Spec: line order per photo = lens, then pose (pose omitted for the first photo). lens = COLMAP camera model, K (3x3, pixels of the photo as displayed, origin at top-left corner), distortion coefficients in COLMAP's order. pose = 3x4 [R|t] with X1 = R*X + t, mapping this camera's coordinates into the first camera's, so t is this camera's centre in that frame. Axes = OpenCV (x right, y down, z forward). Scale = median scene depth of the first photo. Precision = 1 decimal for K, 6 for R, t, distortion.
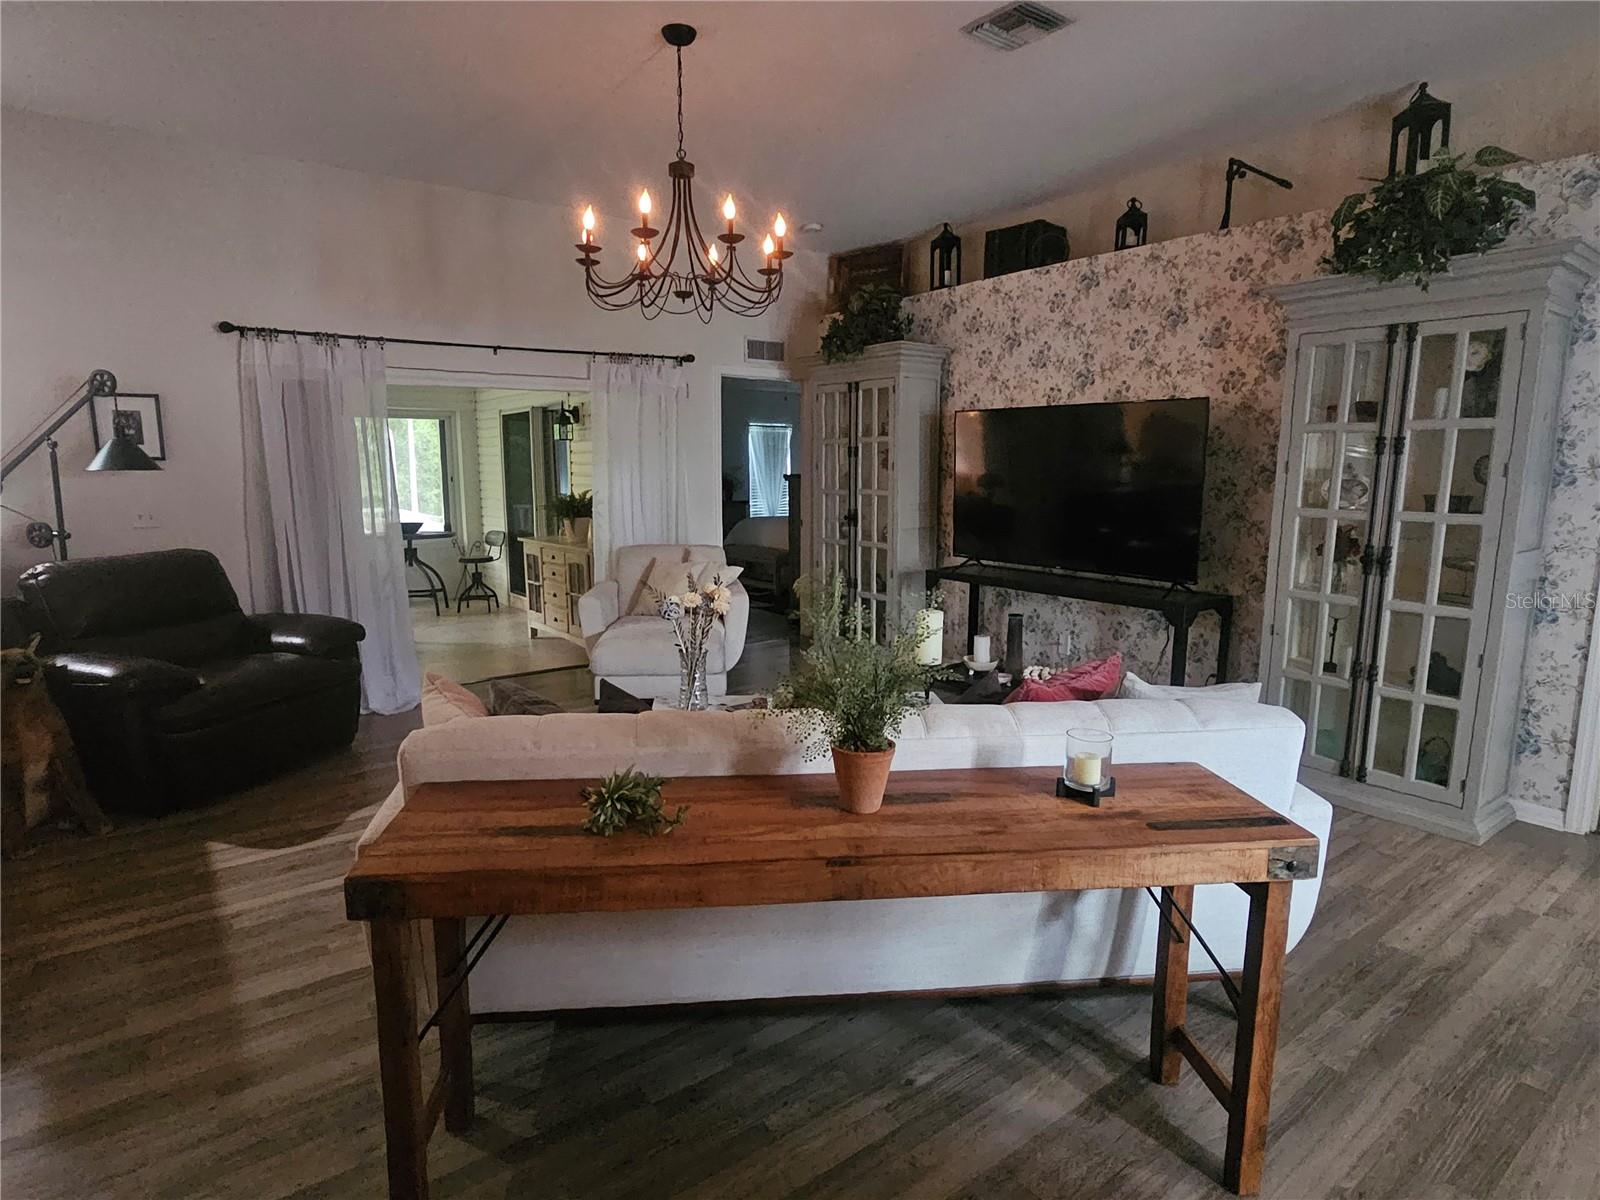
lens RADIAL K [[865.0, 0, 772.4], [0, 865.0, 605.3], [0, 0, 1]] dist [-0.002384, -0.001207]
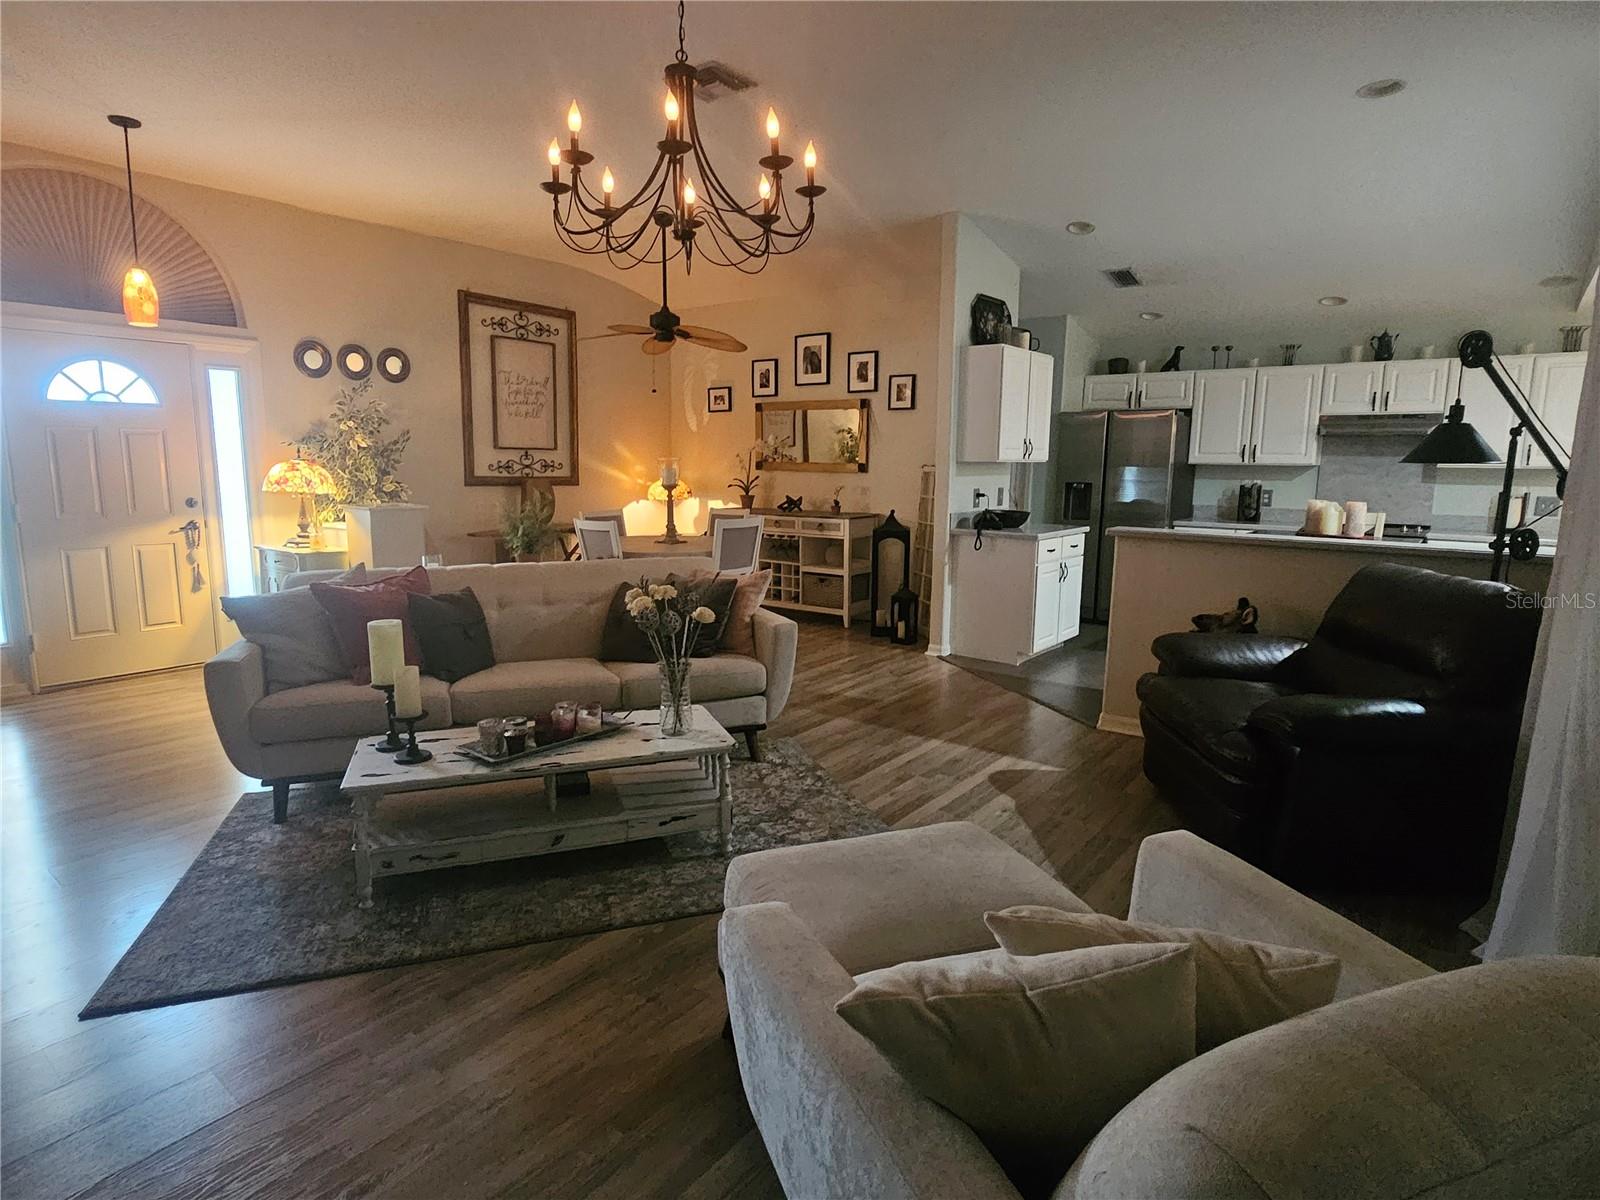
lens RADIAL K [[865.0, 0, 772.4], [0, 865.0, 605.3], [0, 0, 1]] dist [-0.002384, -0.001207]
pose [[-0.963878, 0.036897, -0.263777, 0.031783], [-0.050712, 0.946818, 0.317747, -0.221042], [0.261473, 0.319646, -0.910746, 1.409616]]
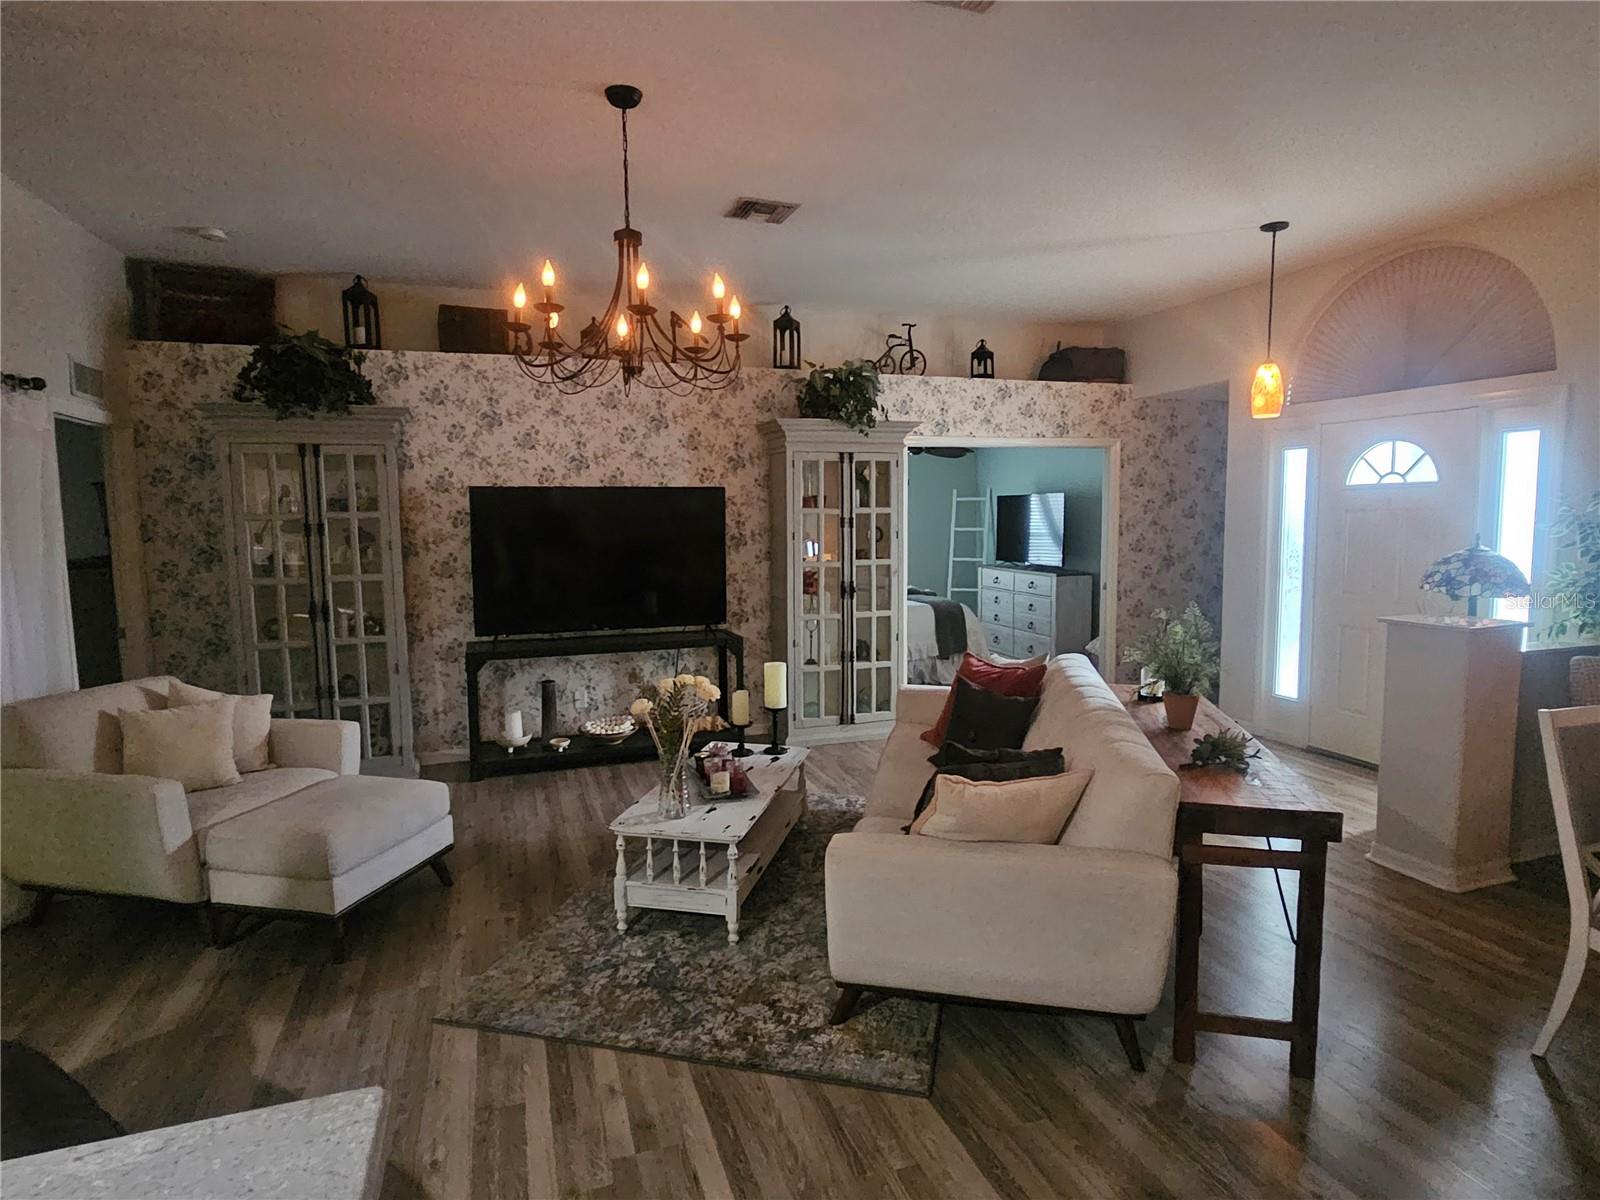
lens RADIAL K [[869.9, 0, 800.0], [0, 869.9, 600.0], [0, 0, 1]] dist [-0.000319, 0.001268]
pose [[0.292556, -0.096860, 0.951330, -0.724179], [0.167130, 0.984723, 0.048864, -0.101337], [-0.941530, 0.144701, 0.304275, 0.446096]]
